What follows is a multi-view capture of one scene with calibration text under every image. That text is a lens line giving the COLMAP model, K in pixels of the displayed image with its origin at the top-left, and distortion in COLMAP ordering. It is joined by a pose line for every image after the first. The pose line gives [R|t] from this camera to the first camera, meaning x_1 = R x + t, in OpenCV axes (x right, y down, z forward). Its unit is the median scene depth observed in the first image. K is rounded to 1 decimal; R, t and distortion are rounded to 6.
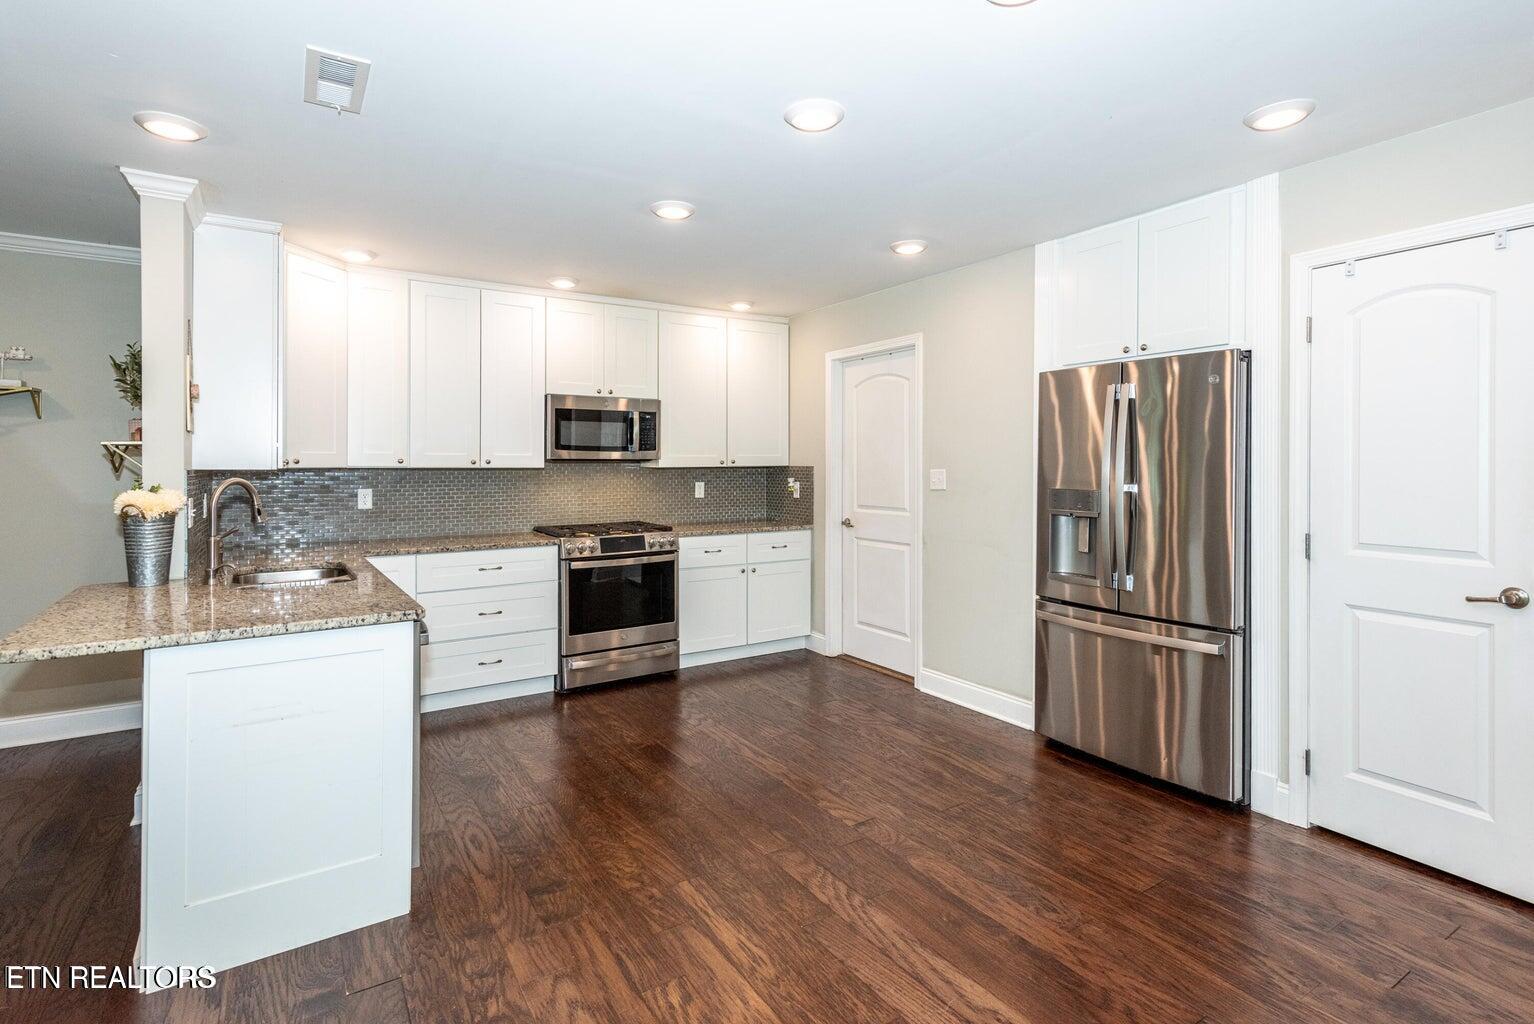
lens RADIAL K [[742.0, 0, 772.8], [0, 742.0, 465.3], [0, 0, 1]] dist [0.004963, -0.000348]
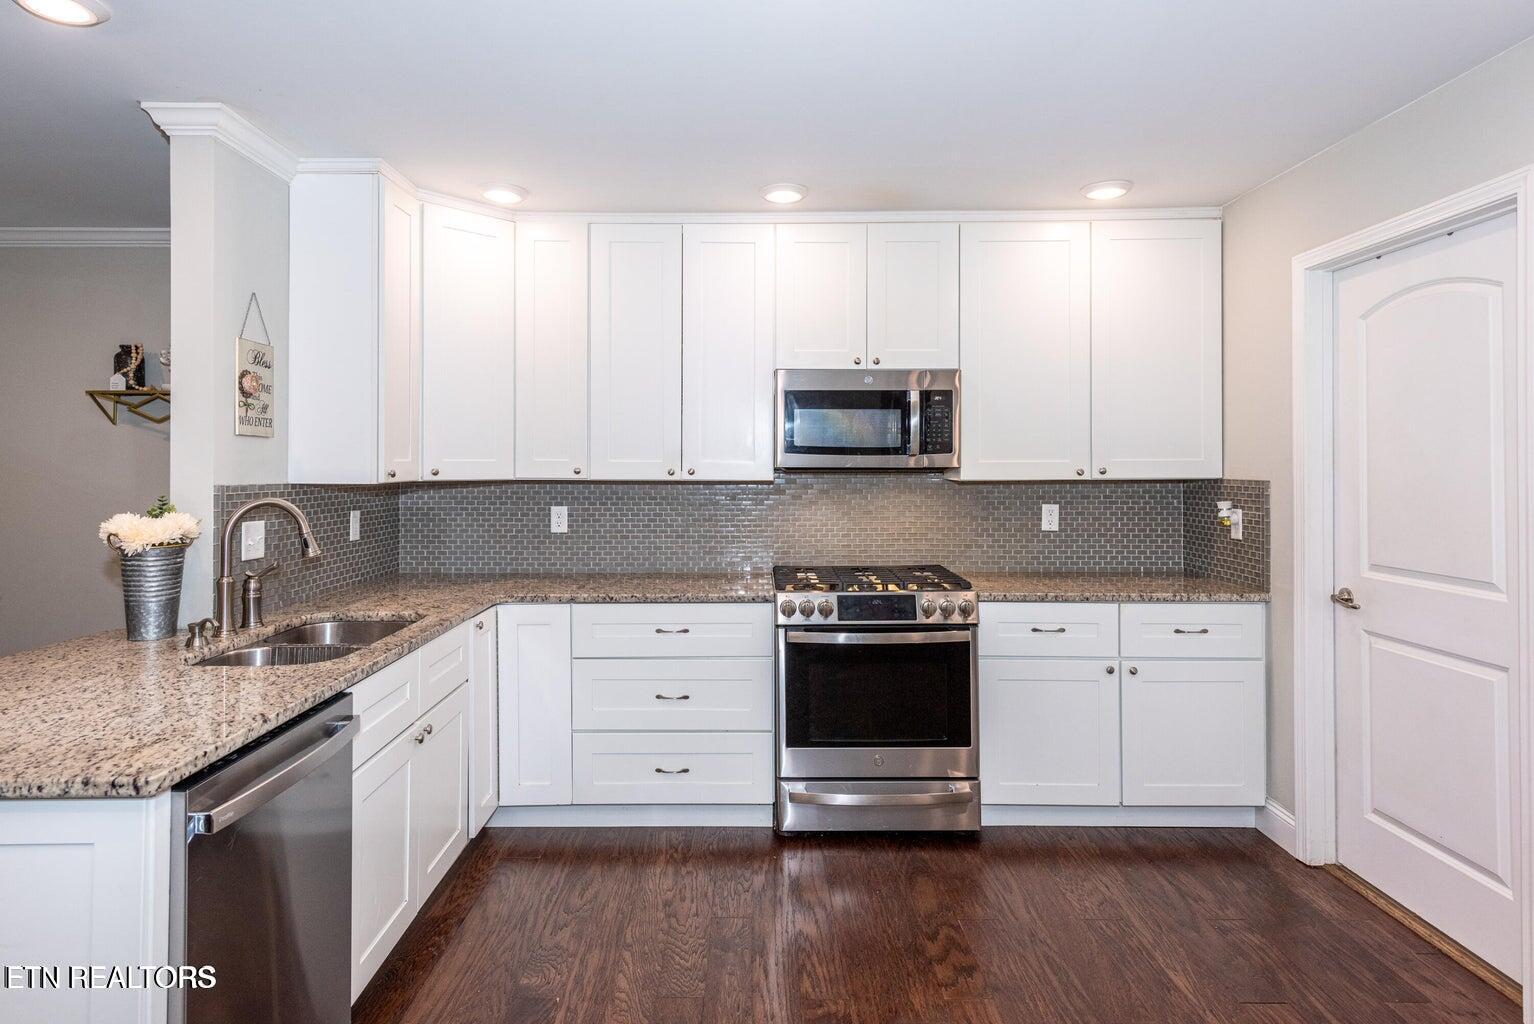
lens RADIAL K [[856.6, 0, 745.6], [0, 856.6, 459.5], [0, 0, 1]] dist [0.022709, -0.009309]
pose [[0.835999, -0.002803, -0.548724, 0.098306], [-0.001914, 0.999966, -0.008024, -0.010001], [0.548728, 0.007758, 0.835965, 0.364254]]
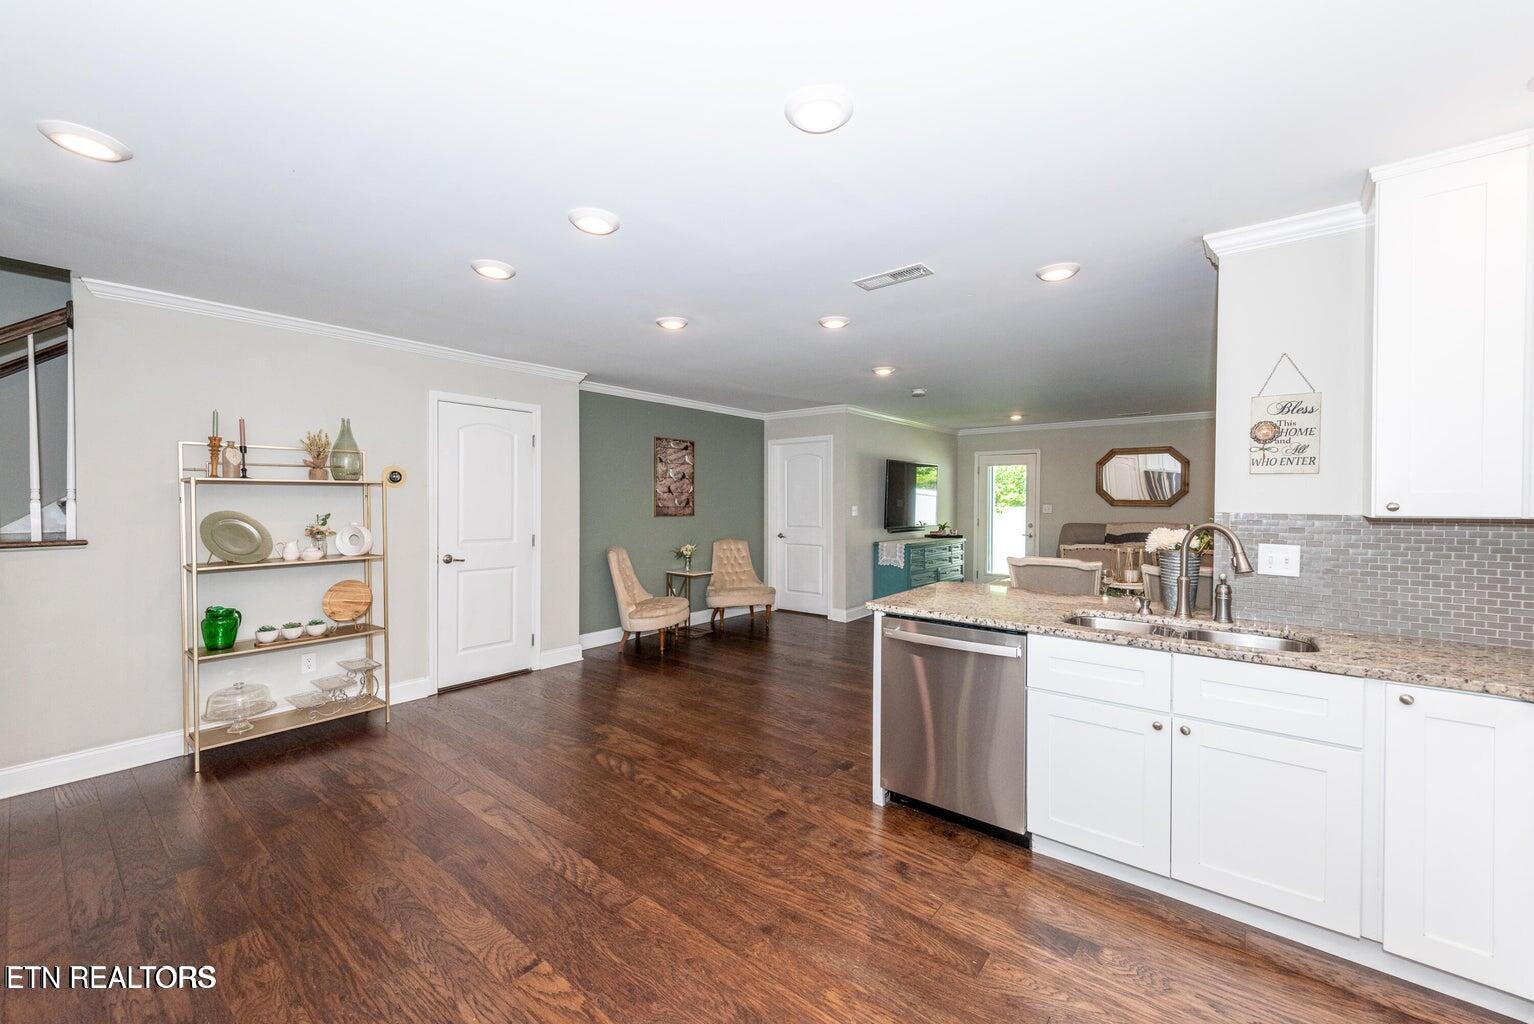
lens RADIAL K [[615.1, 0, 770.1], [0, 615.1, 511.3], [0, 0, 1]] dist [0.009822, -0.000360]
pose [[-0.951142, 0.004020, -0.308727, 0.048284], [-0.002871, 0.999757, 0.021863, -0.009057], [0.308740, 0.021682, -0.950899, 1.063592]]
